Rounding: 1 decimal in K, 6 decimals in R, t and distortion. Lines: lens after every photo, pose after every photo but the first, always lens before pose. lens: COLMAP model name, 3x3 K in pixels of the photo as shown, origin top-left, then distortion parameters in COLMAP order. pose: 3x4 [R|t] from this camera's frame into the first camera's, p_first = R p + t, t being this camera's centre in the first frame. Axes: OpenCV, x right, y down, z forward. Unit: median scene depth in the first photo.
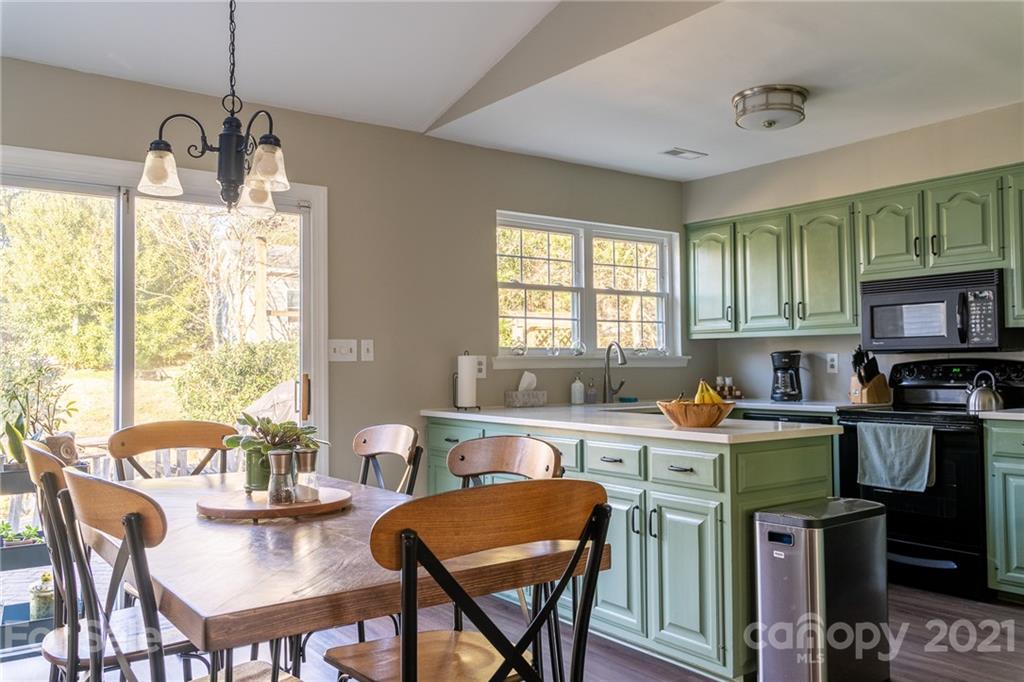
lens RADIAL K [[837.6, 0, 512.0], [0, 837.6, 341.0], [0, 0, 1]] dist [0.001244, -0.001071]
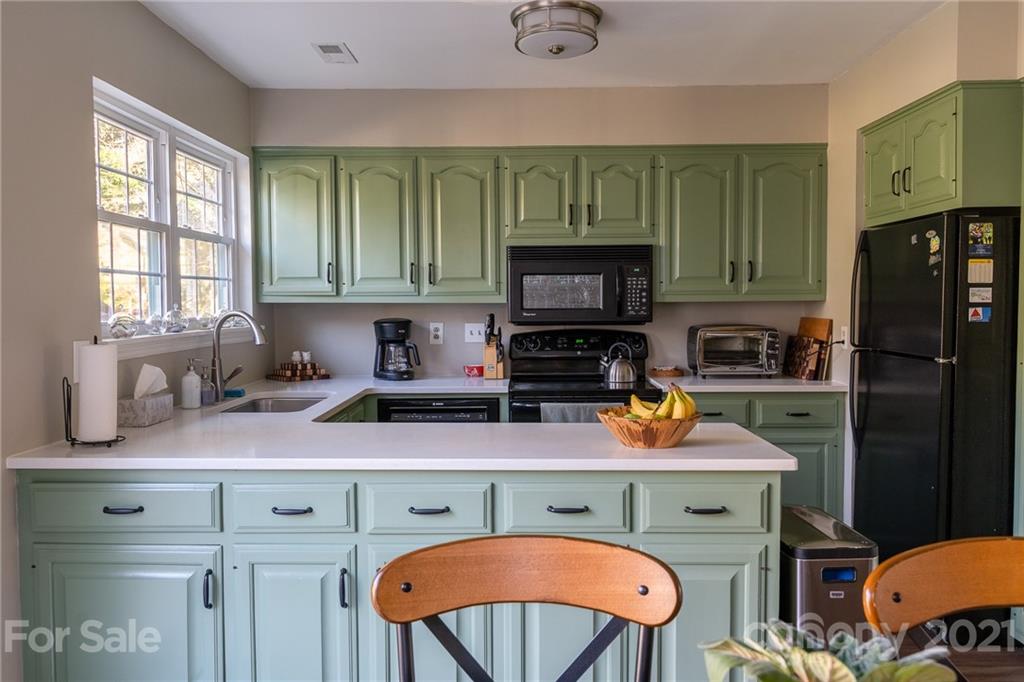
lens RADIAL K [[837.6, 0, 512.0], [0, 837.6, 341.0], [0, 0, 1]] dist [0.001244, -0.001071]
pose [[0.598299, -0.033664, 0.800566, -0.300553], [-0.024413, 0.997887, 0.060206, -0.022161], [-0.800901, -0.055565, 0.596213, 0.437095]]
